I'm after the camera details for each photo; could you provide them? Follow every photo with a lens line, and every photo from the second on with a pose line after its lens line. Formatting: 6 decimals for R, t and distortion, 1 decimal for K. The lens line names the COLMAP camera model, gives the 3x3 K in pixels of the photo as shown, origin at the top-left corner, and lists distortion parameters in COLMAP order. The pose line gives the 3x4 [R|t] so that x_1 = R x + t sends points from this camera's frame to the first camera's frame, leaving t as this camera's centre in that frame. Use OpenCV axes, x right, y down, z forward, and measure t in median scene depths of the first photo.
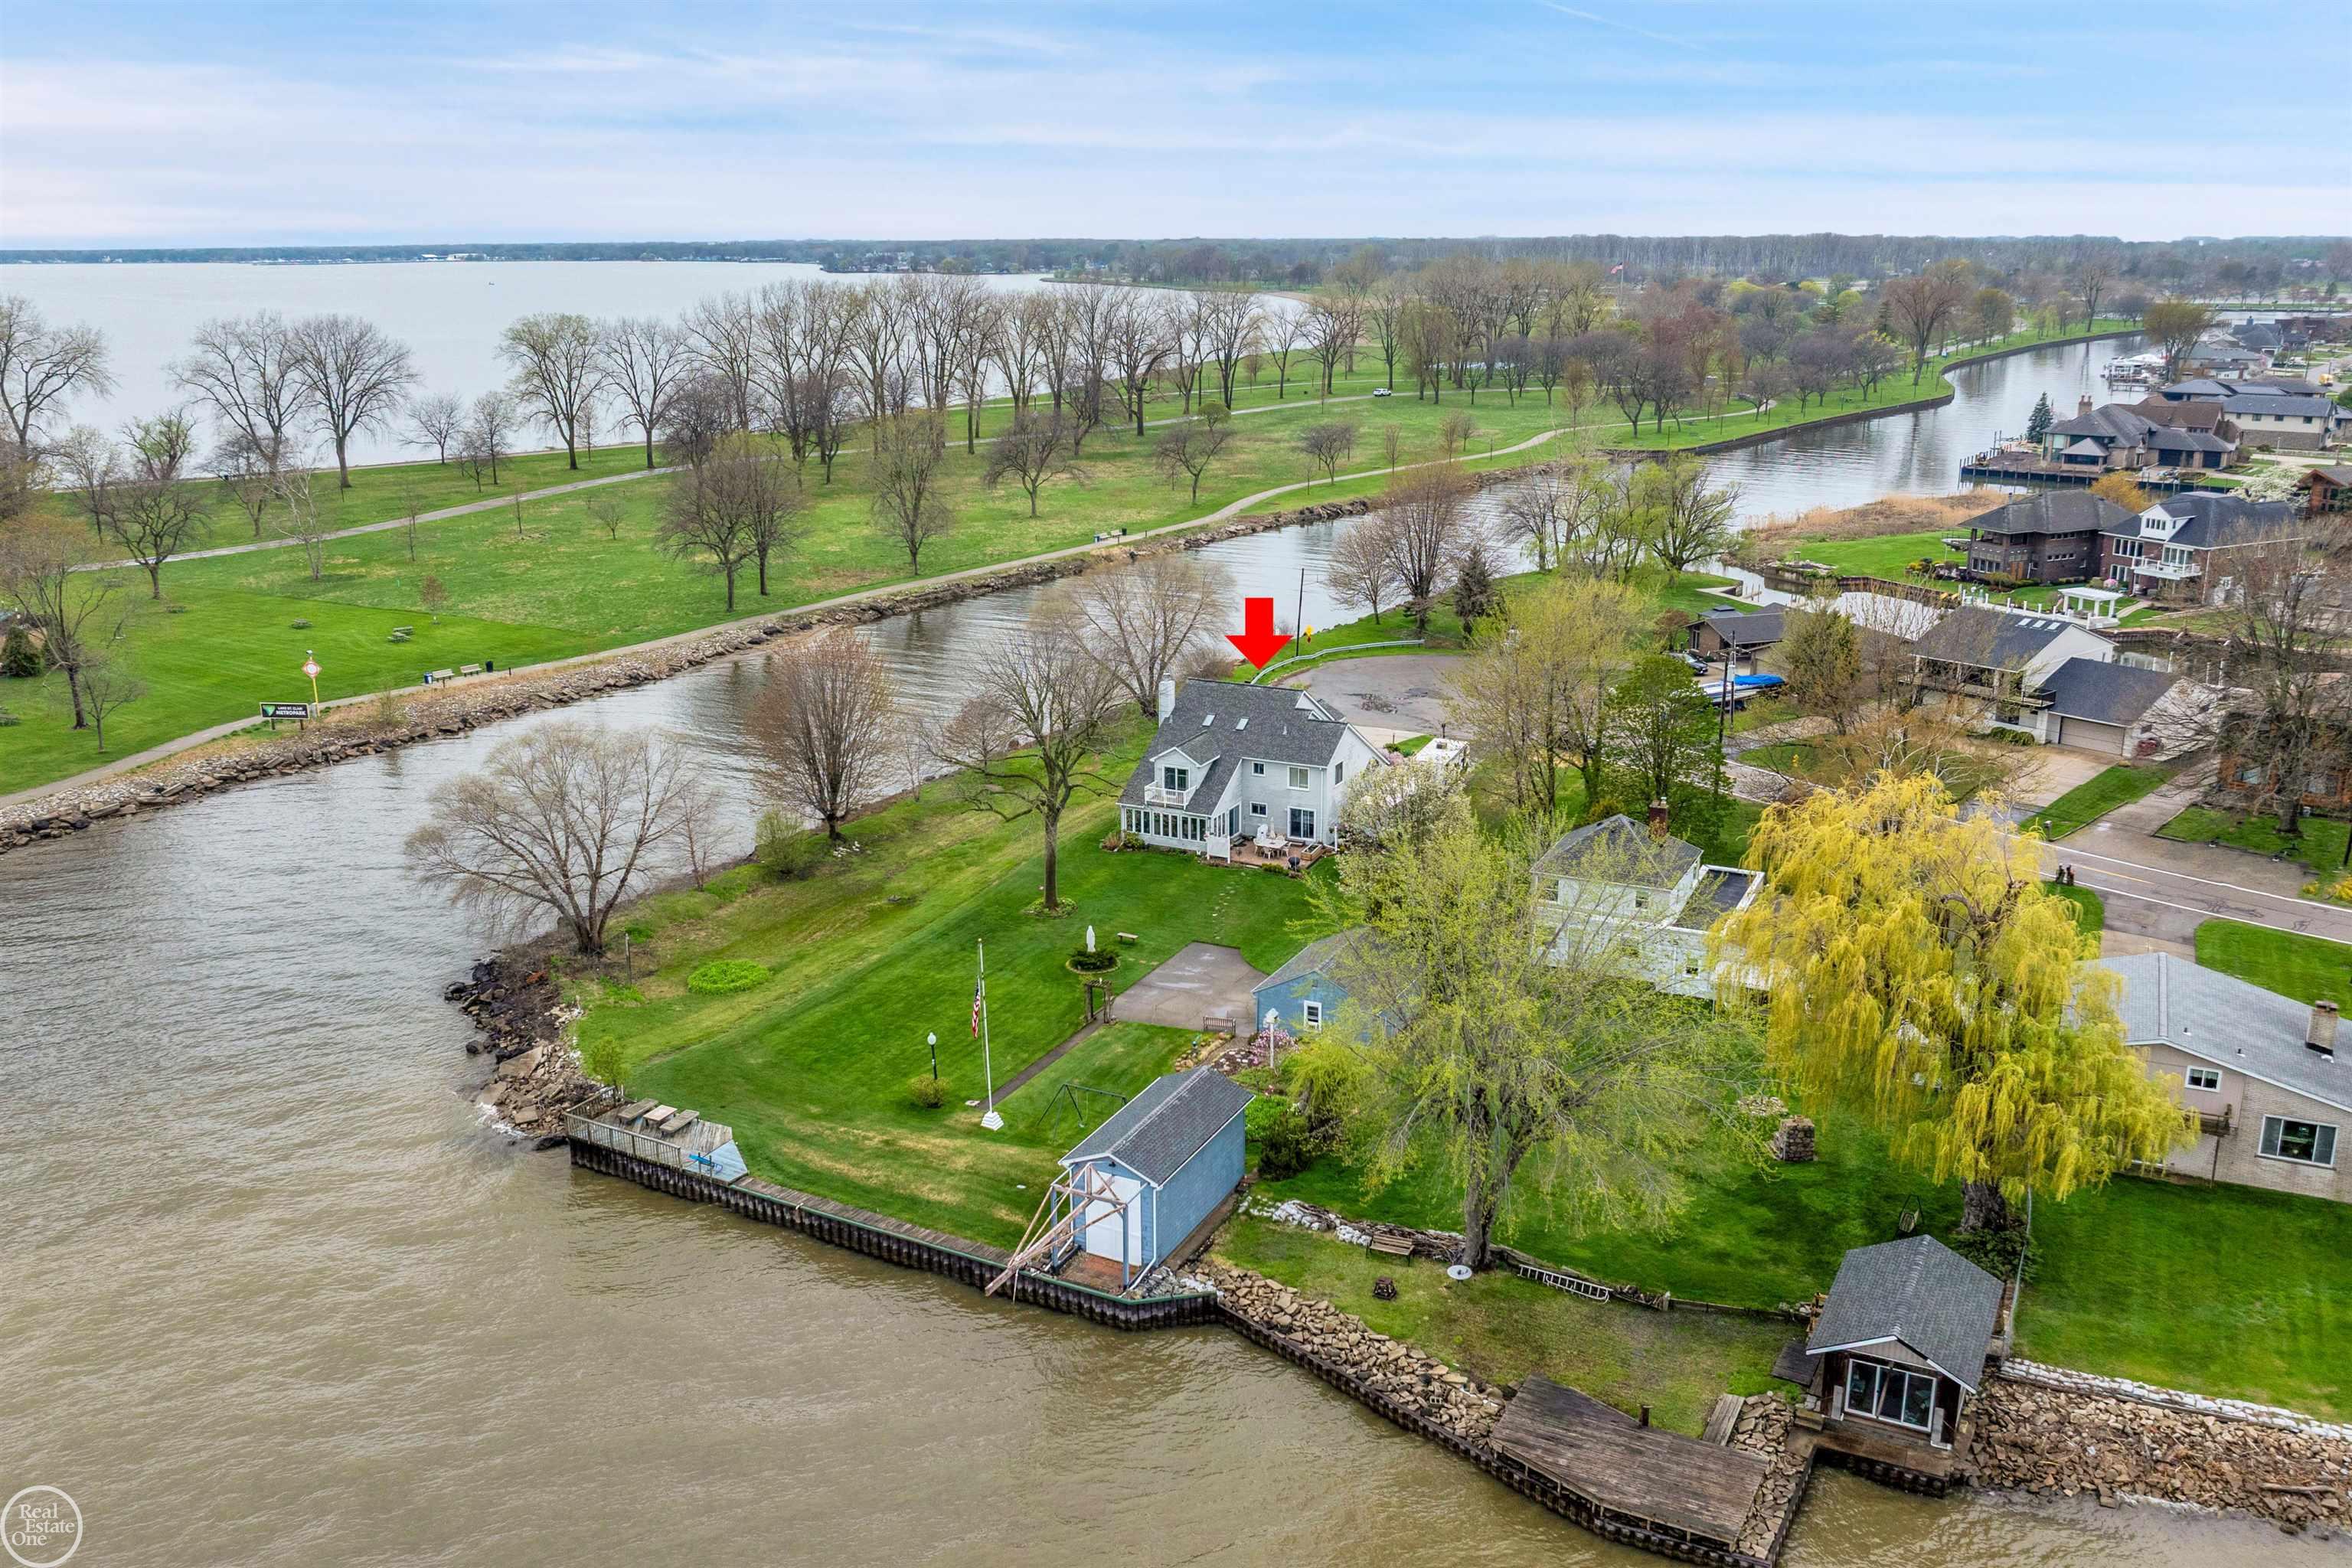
lens RADIAL K [[2026.8, 0, 1177.8], [0, 2026.8, 691.4], [0, 0, 1]] dist [-0.022249, -0.016546]
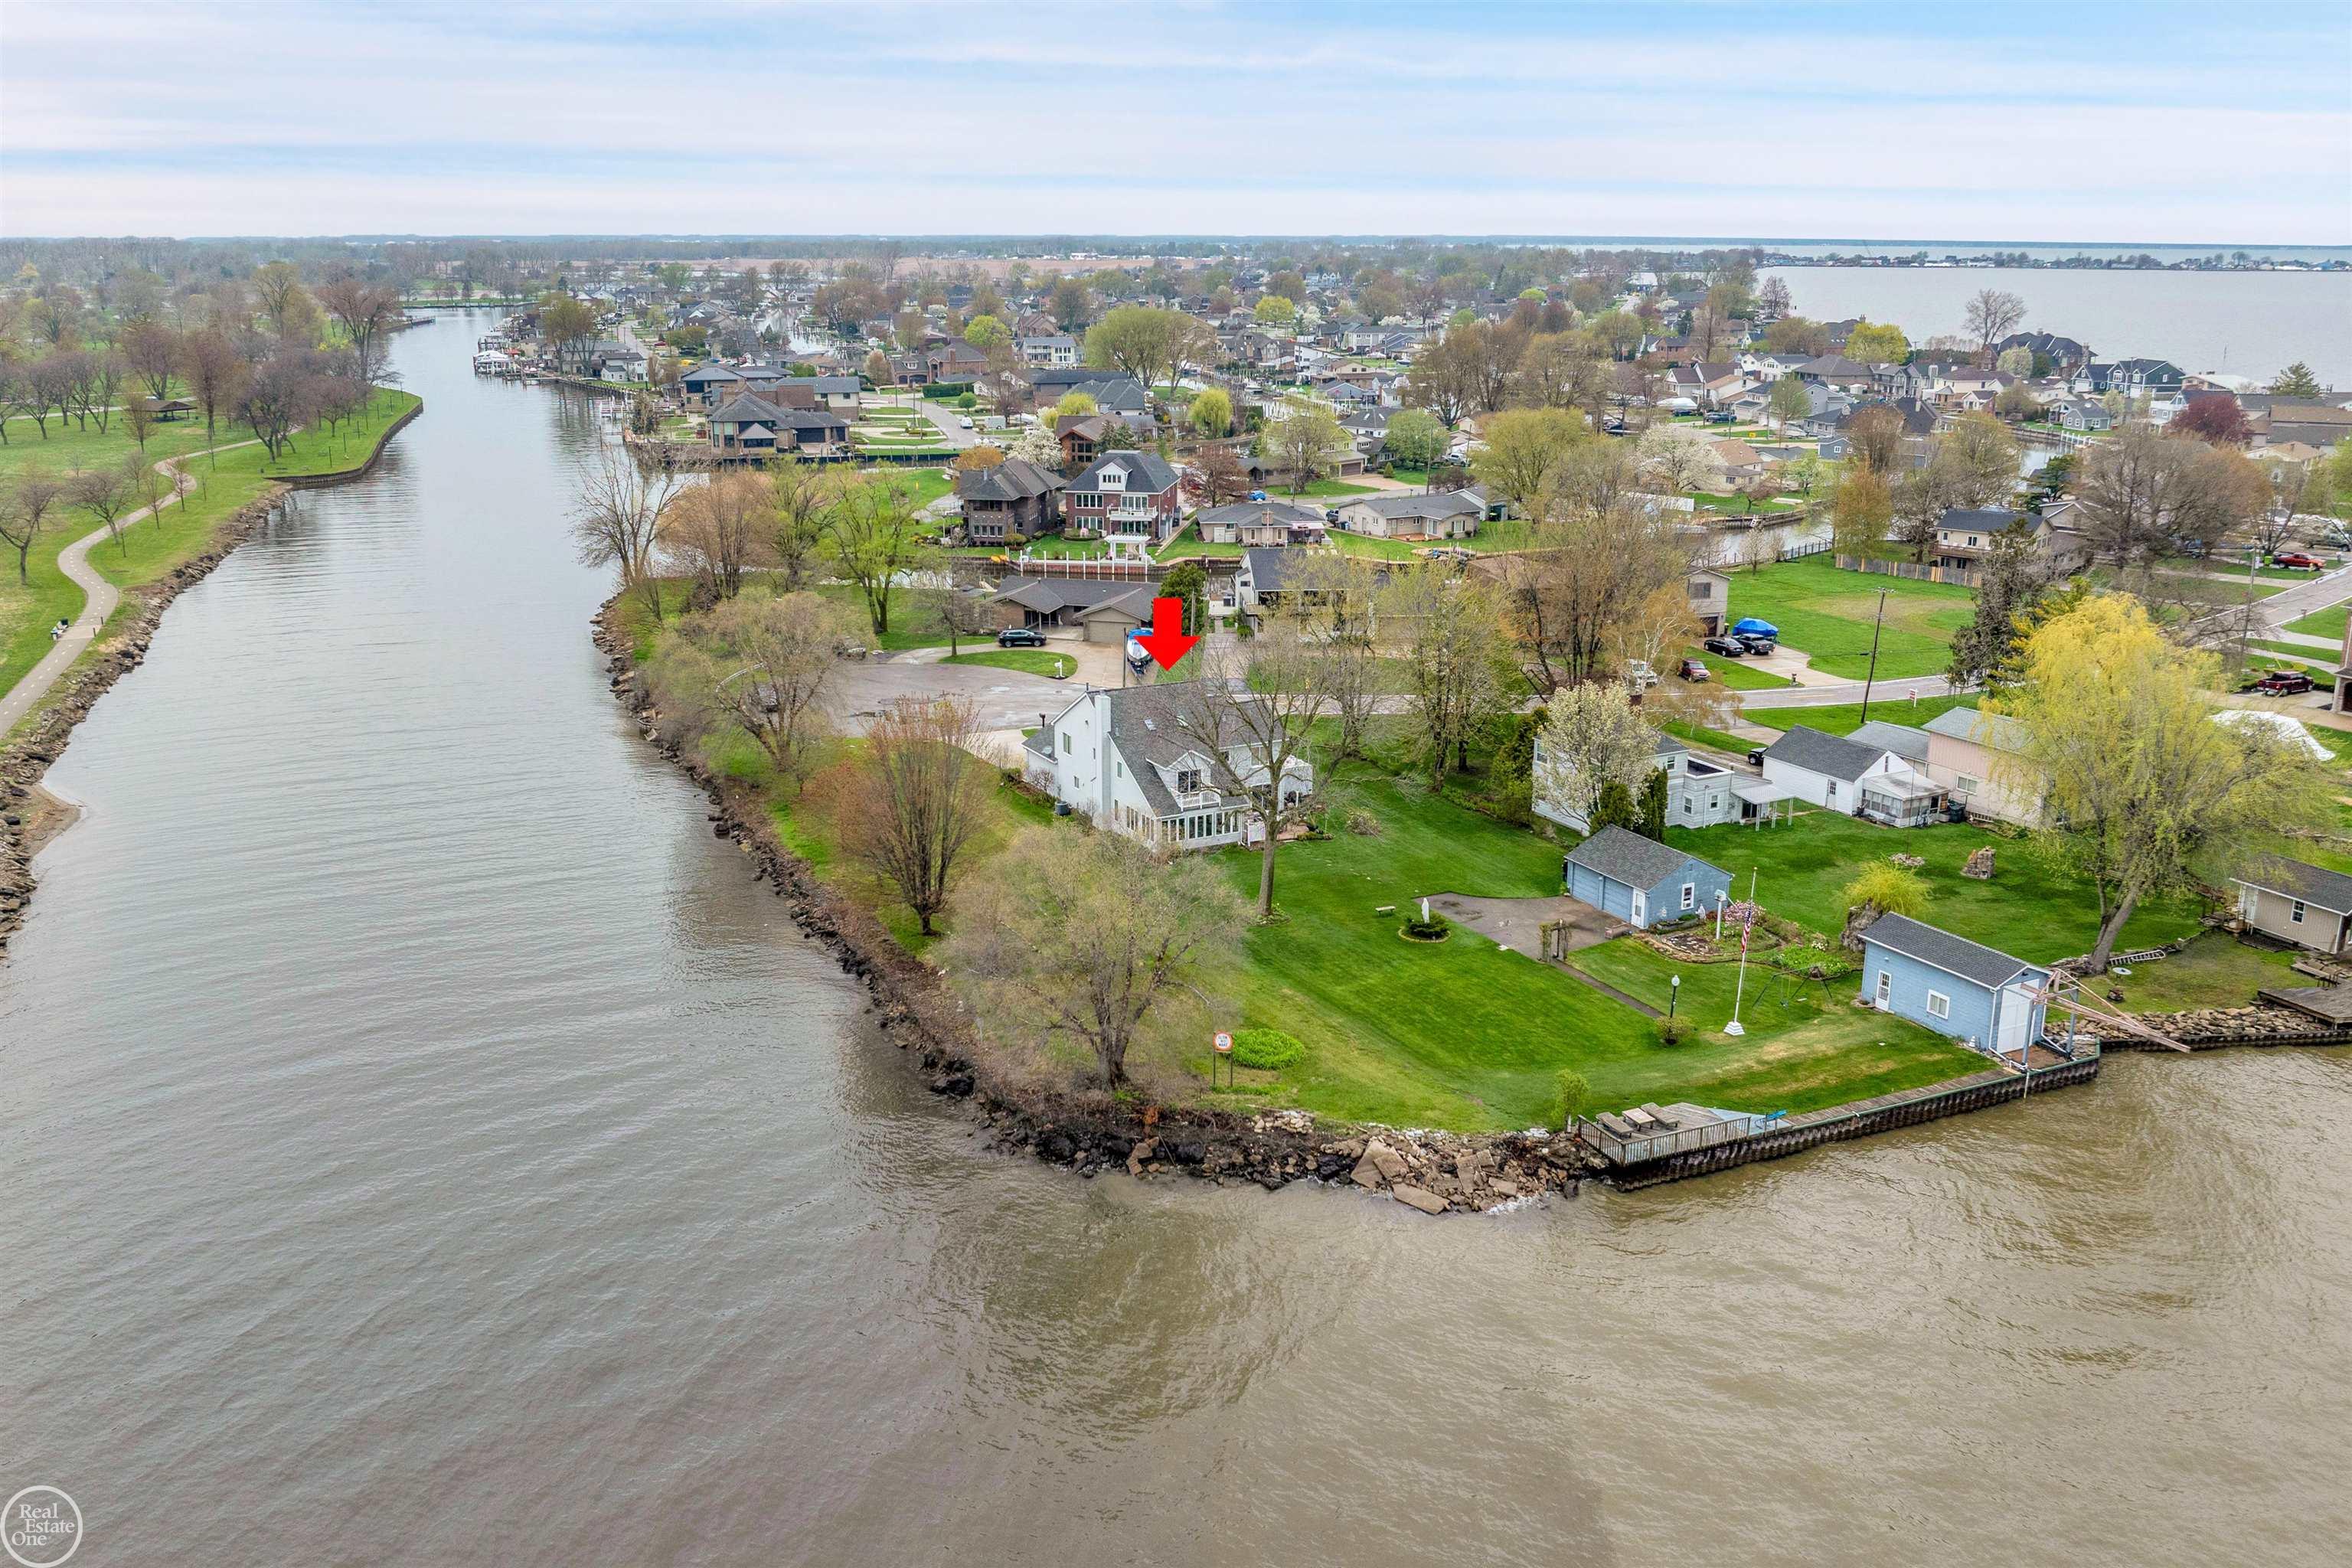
lens RADIAL K [[2026.8, 0, 1177.8], [0, 2026.8, 691.4], [0, 0, 1]] dist [-0.022249, -0.016546]
pose [[0.577792, -0.172278, 0.797795, -0.785264], [0.172129, 0.981205, 0.087222, -0.088650], [-0.797827, 0.086928, 0.596586, 0.373825]]
